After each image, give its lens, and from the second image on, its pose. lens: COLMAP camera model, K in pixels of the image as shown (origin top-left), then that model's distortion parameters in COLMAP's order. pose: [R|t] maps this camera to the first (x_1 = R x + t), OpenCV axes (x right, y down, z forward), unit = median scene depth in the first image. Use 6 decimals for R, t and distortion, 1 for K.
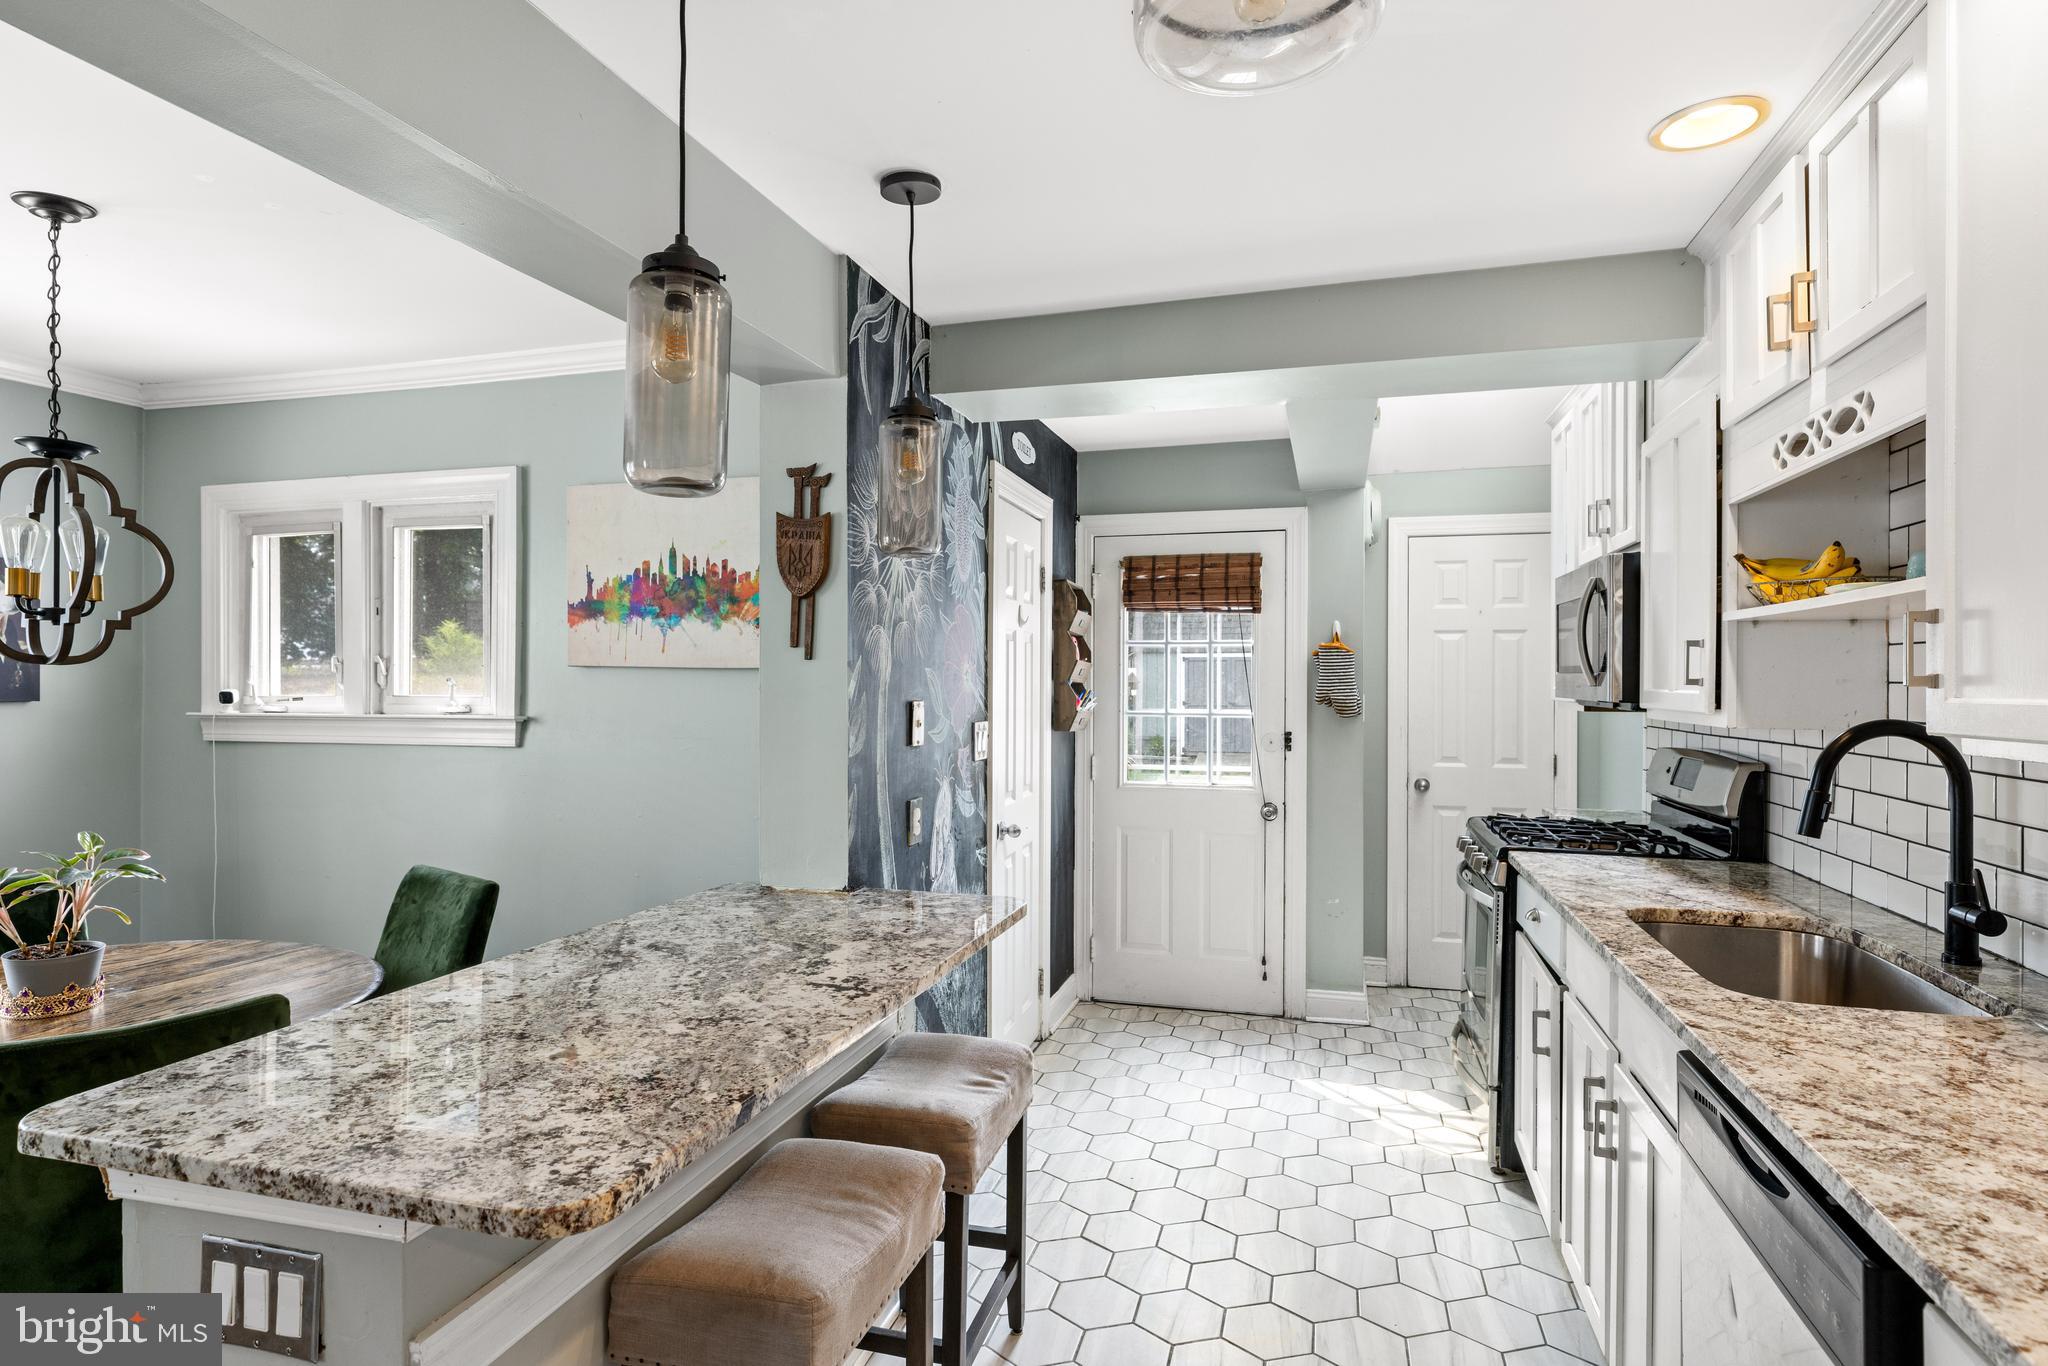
lens RADIAL K [[1089.1, 0, 1024.0], [0, 1089.1, 683.0], [0, 0, 1]] dist [-0.015728, -0.000188]
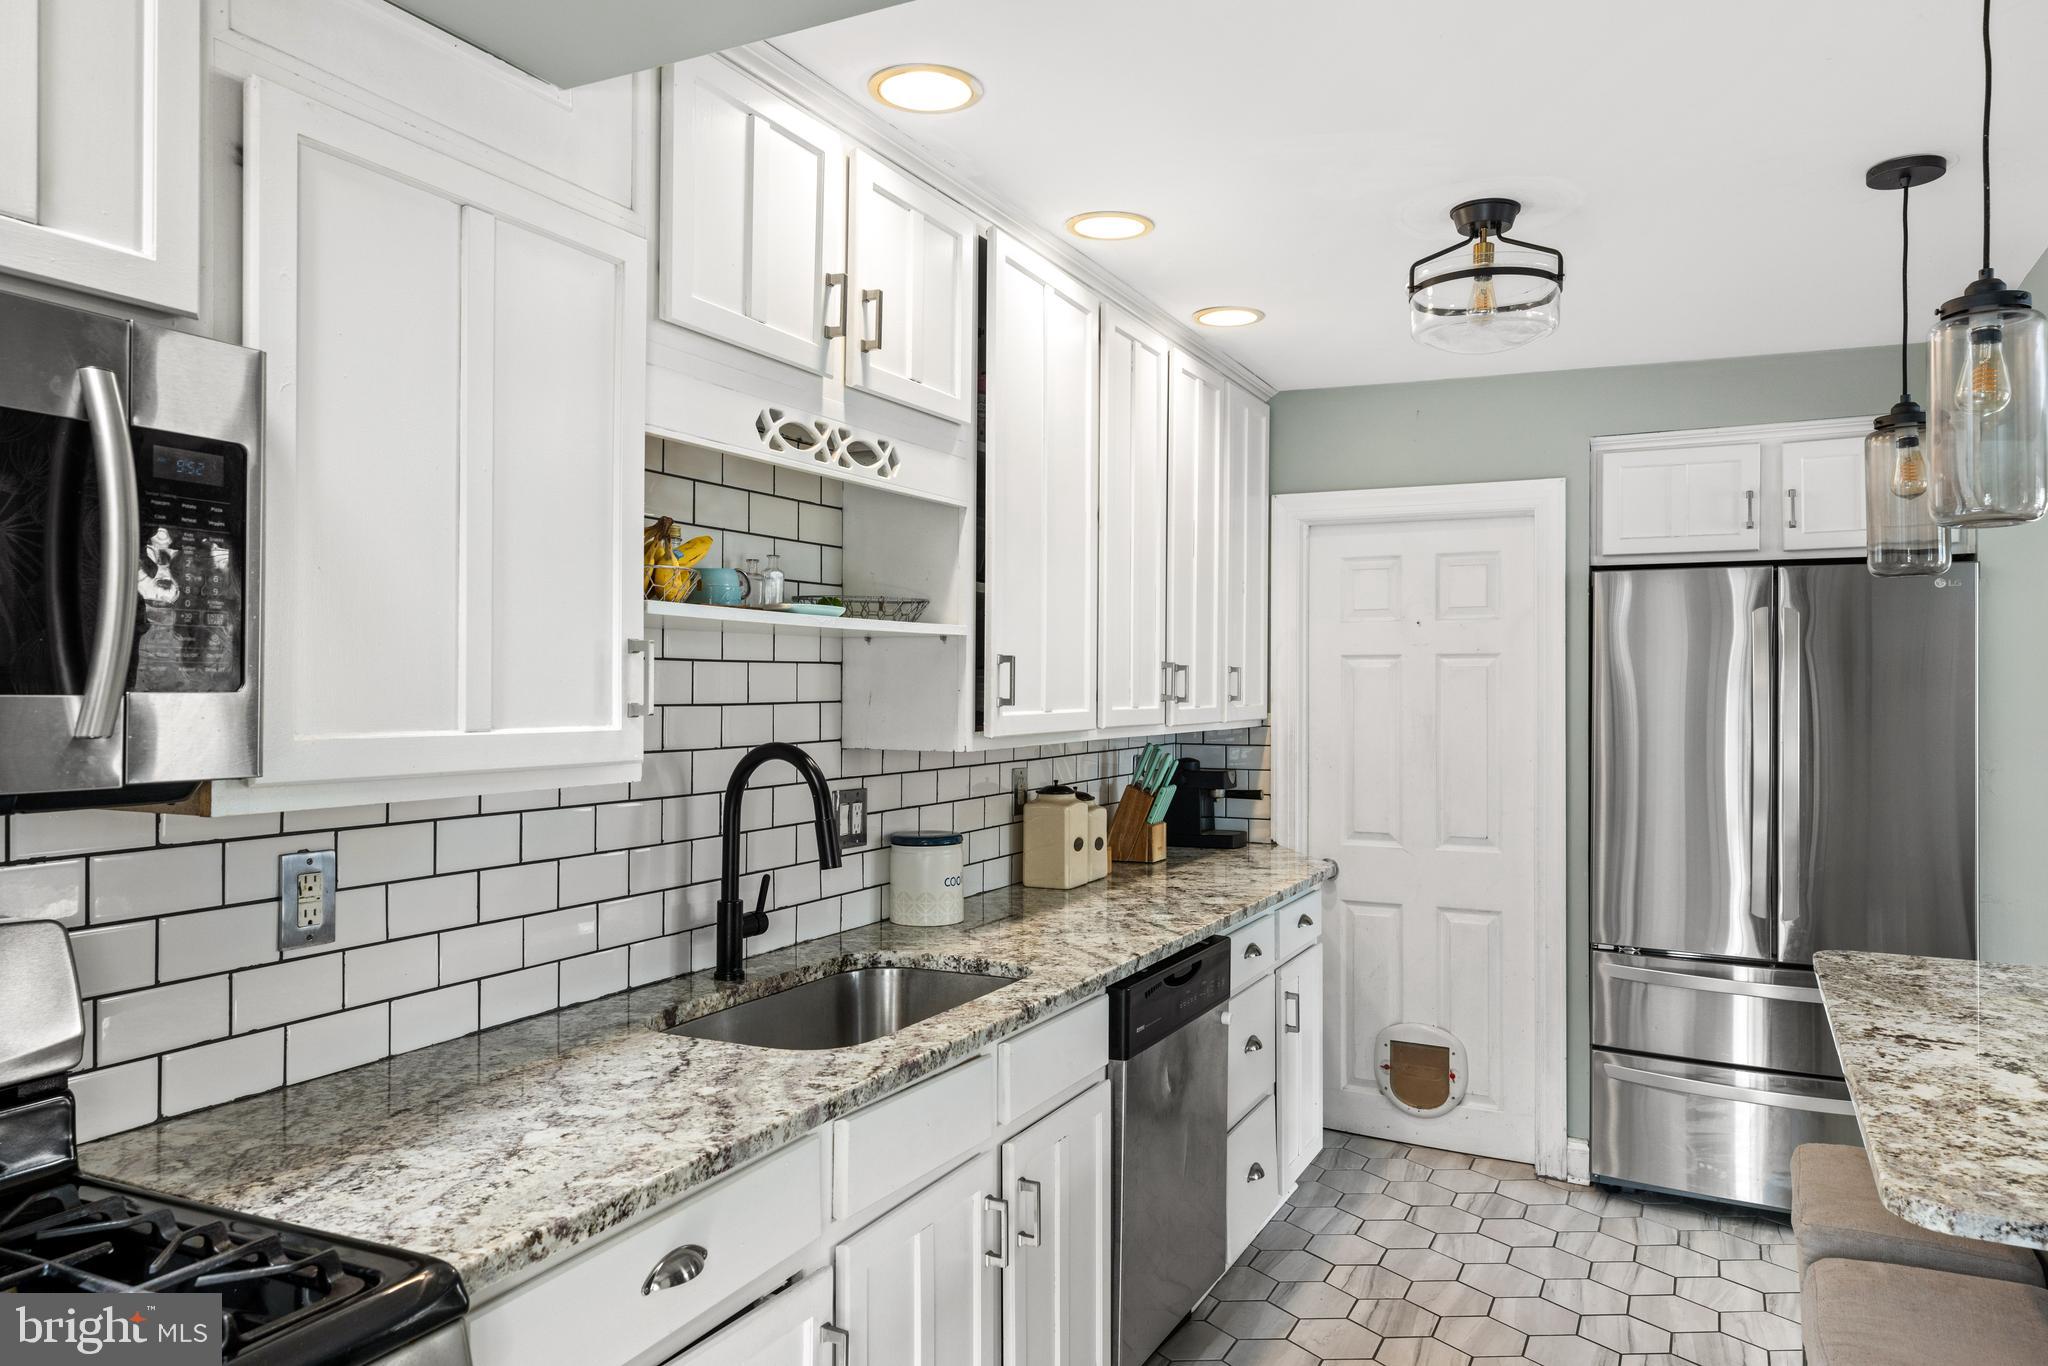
lens RADIAL K [[1376.0, 0, 1019.0], [0, 1376.0, 669.2], [0, 0, 1]] dist [0.006031, 0.000151]
pose [[-0.980532, -0.002985, 0.196338, 0.176931], [-0.004762, 0.999952, -0.008579, -0.012260], [-0.196303, -0.009346, -0.980499, 1.143868]]
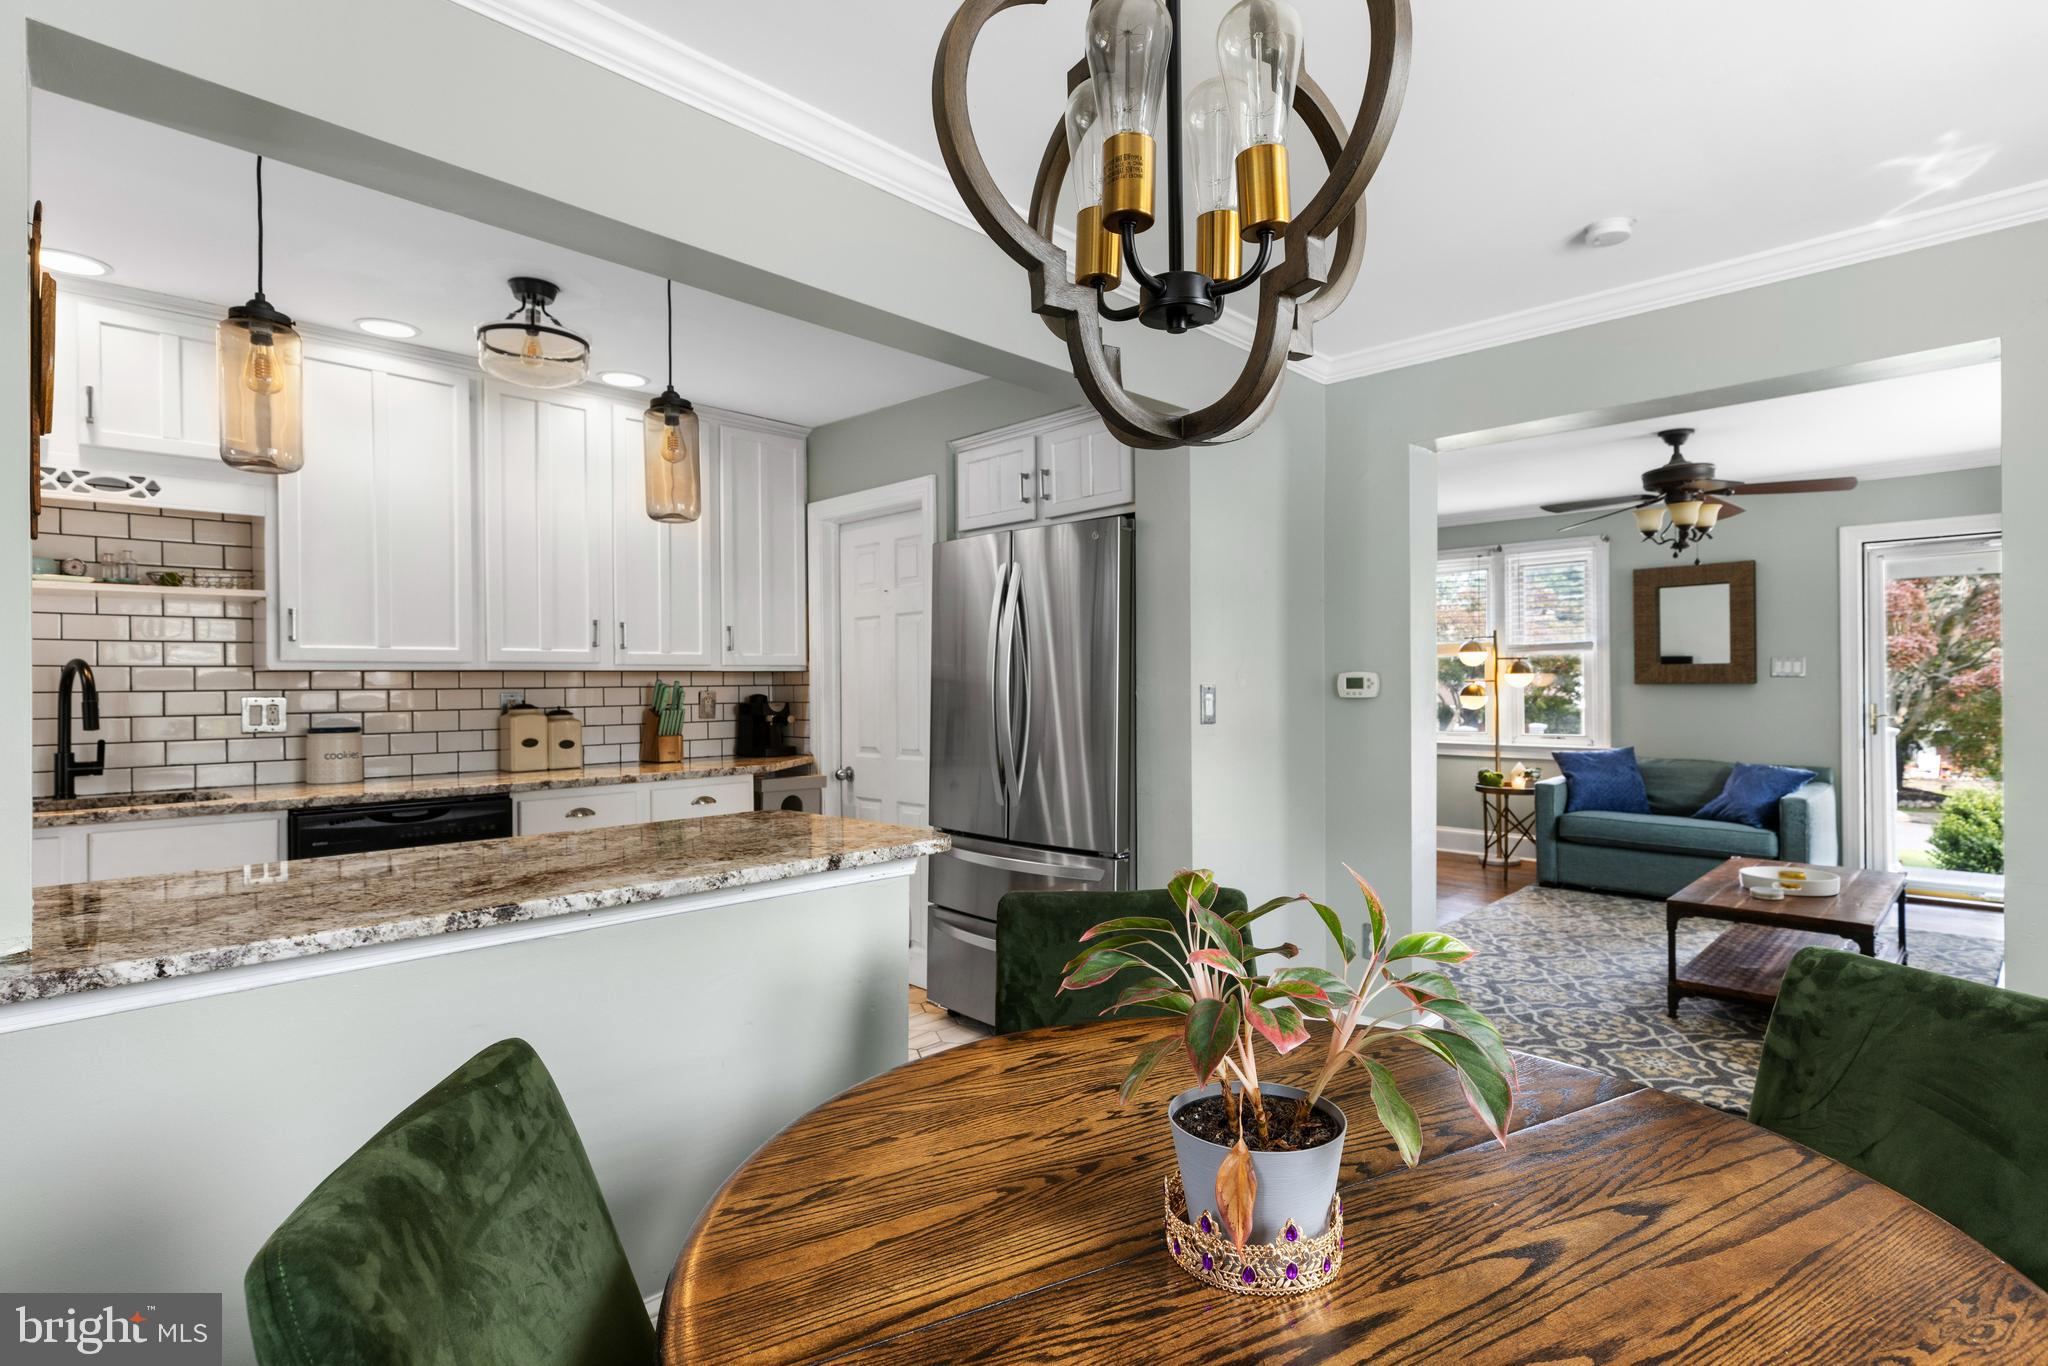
lens RADIAL K [[1028.7, 0, 1055.0], [0, 1028.7, 687.3], [0, 0, 1]] dist [-0.002425, -0.000249]
pose [[-0.875749, 0.002017, 0.482763, -0.683520], [0.006818, 0.999943, 0.008190, 0.039343], [-0.482719, 0.010464, -0.875713, 0.862100]]
